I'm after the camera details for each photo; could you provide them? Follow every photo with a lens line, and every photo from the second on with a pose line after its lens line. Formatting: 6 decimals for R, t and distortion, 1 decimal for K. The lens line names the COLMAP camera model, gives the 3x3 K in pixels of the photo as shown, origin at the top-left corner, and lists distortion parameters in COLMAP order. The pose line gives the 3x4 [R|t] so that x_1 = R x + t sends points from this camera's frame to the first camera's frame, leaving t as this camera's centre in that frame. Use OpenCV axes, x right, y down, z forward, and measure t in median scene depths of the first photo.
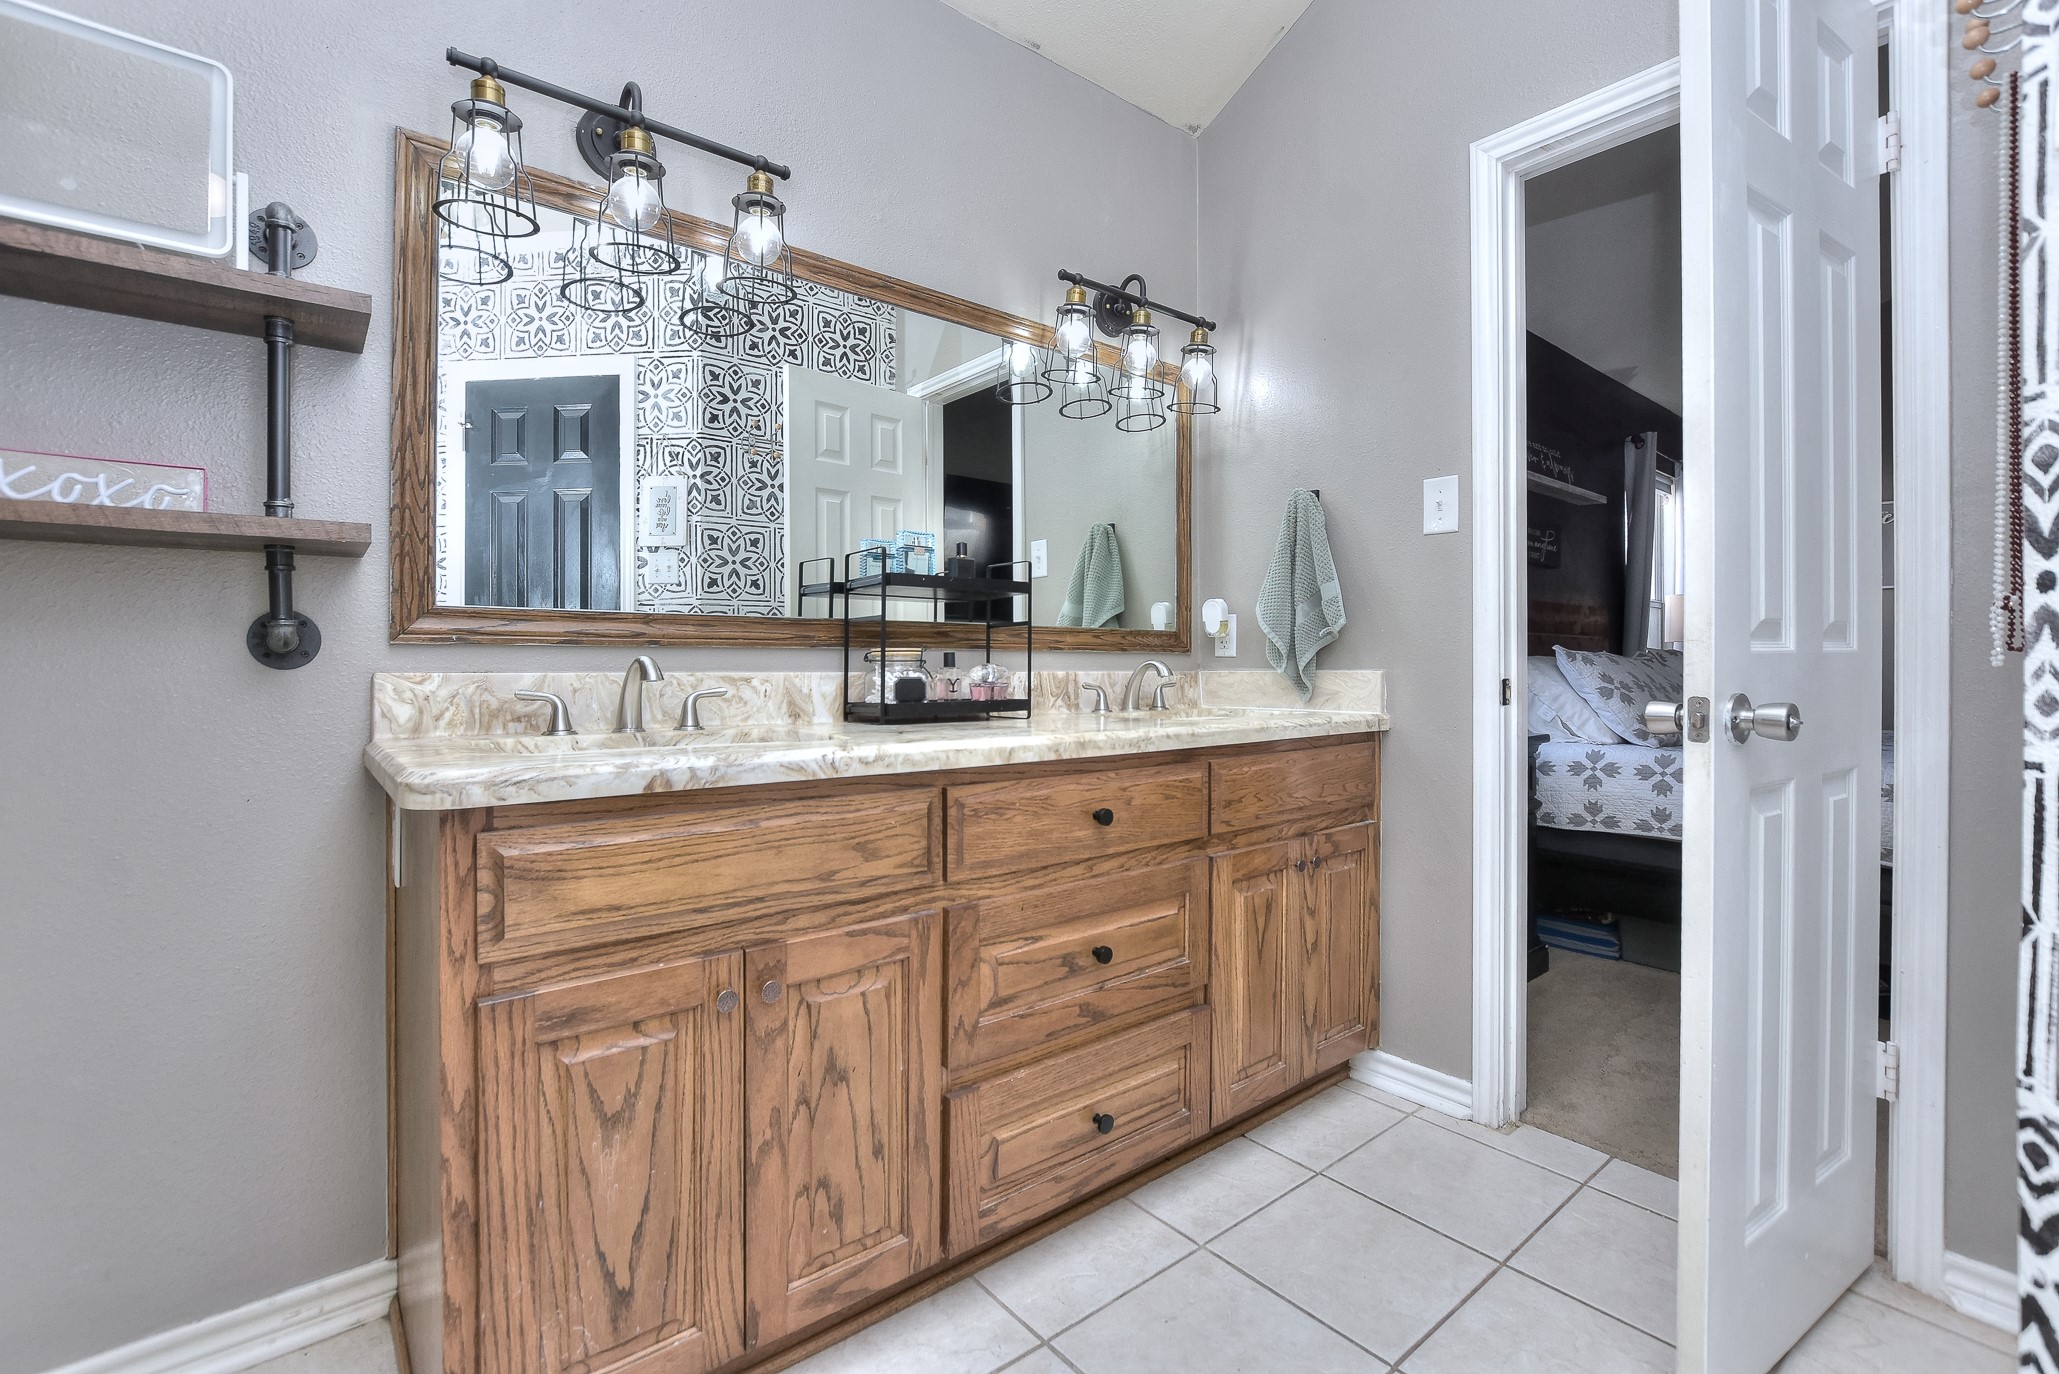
lens RADIAL K [[910.4, 0, 1022.1], [0, 910.4, 664.9], [0, 0, 1]] dist [-0.000702, -0.000015]
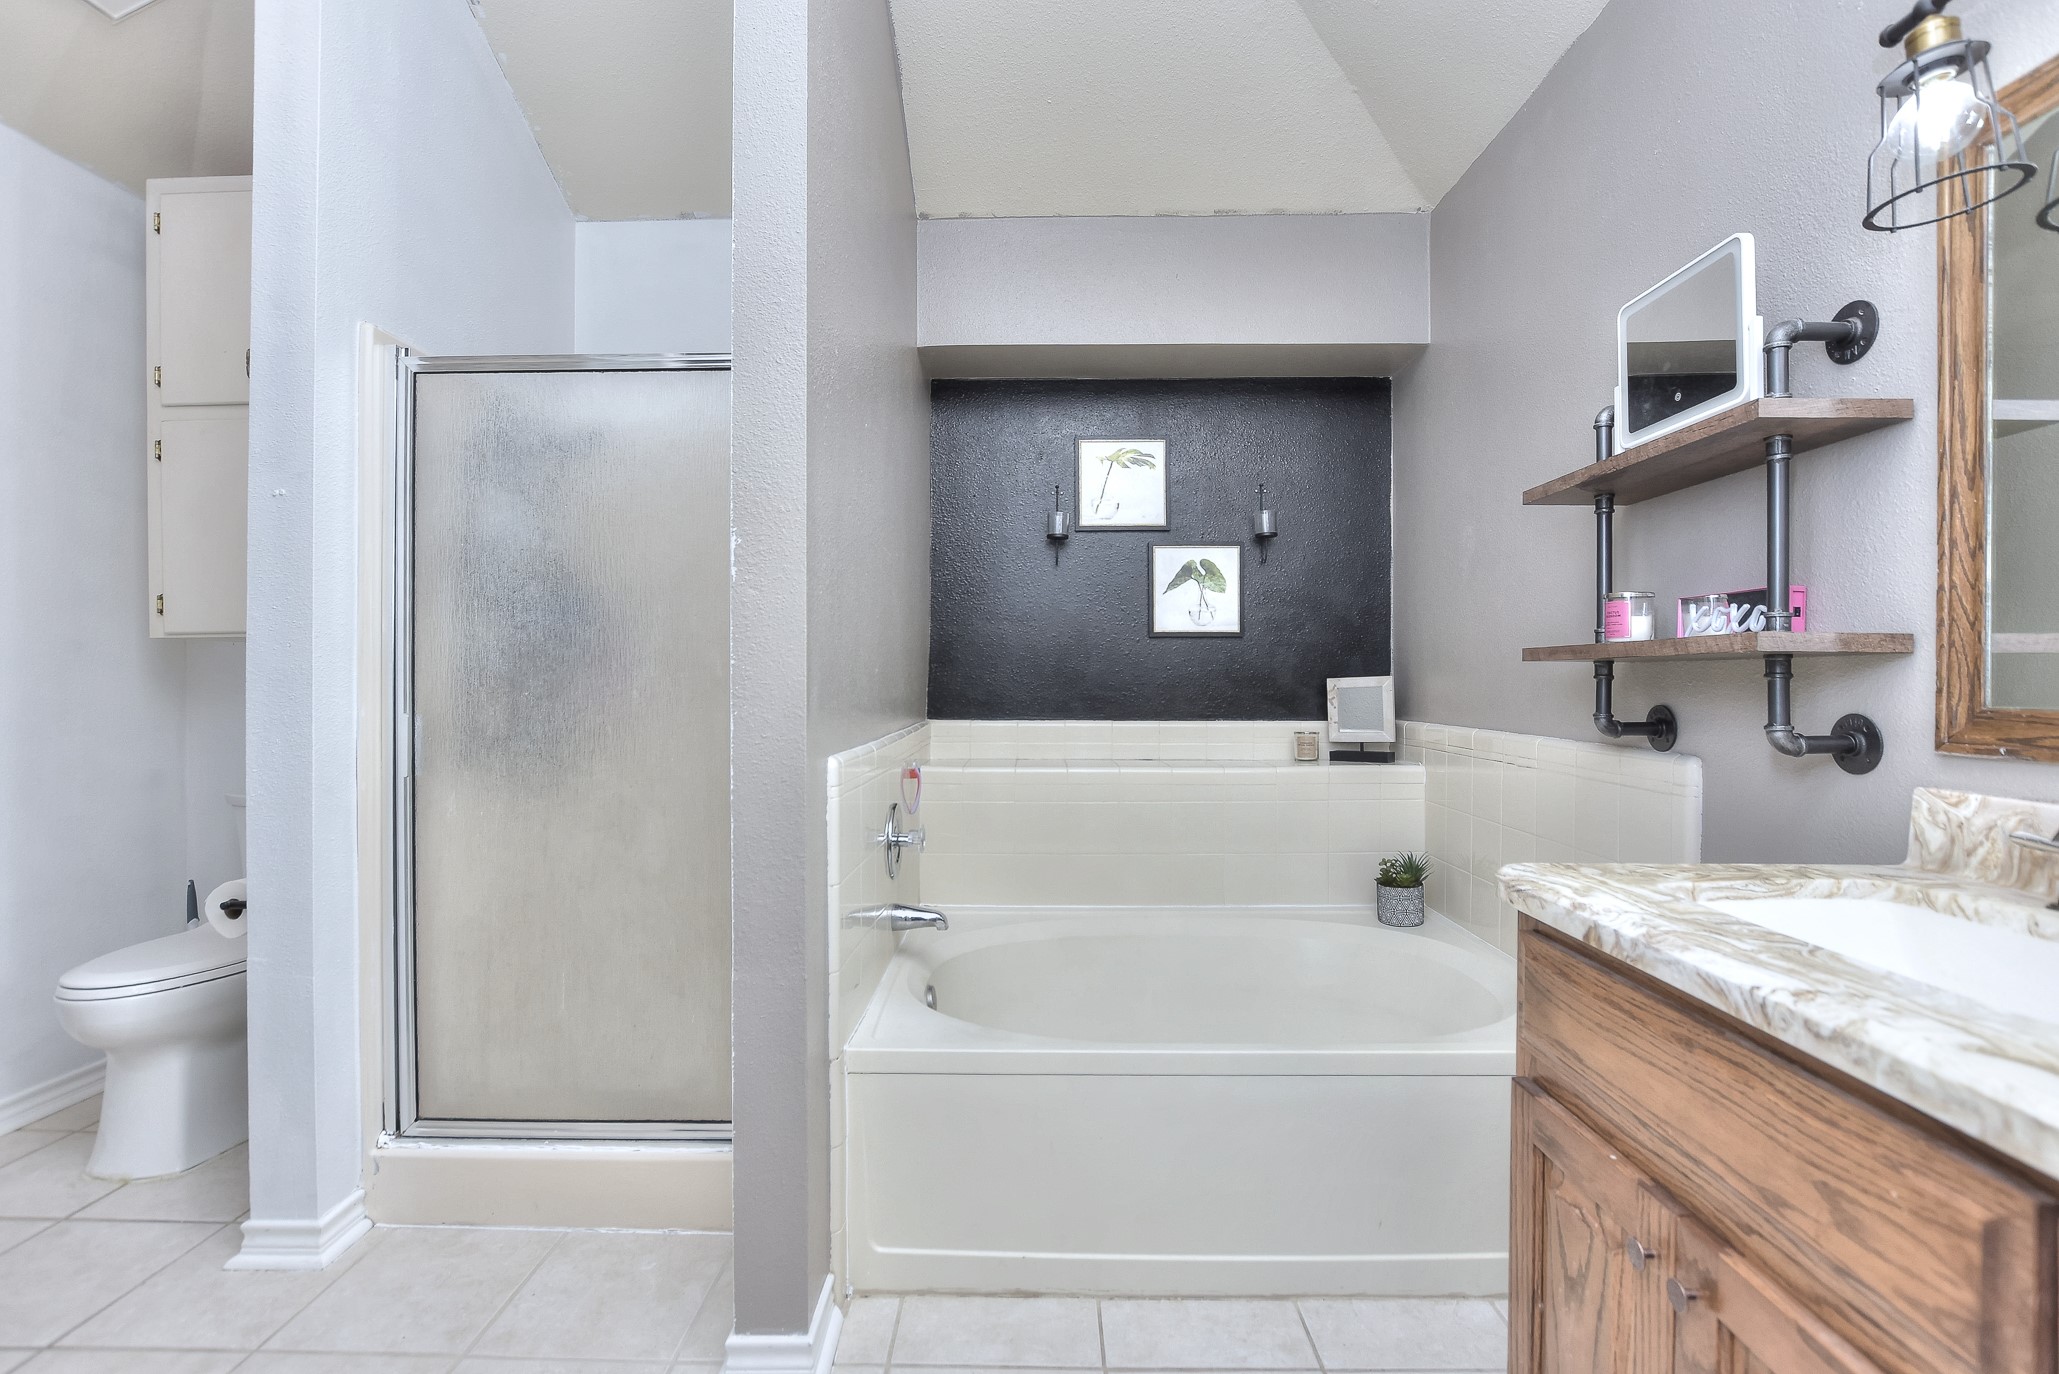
lens RADIAL K [[910.4, 0, 1022.1], [0, 910.4, 664.9], [0, 0, 1]] dist [-0.000702, -0.000015]
pose [[-0.646673, -0.016250, -0.762594, 0.489845], [-0.002283, 0.999810, -0.019369, -0.087713], [0.762764, -0.010784, -0.646587, 0.908556]]
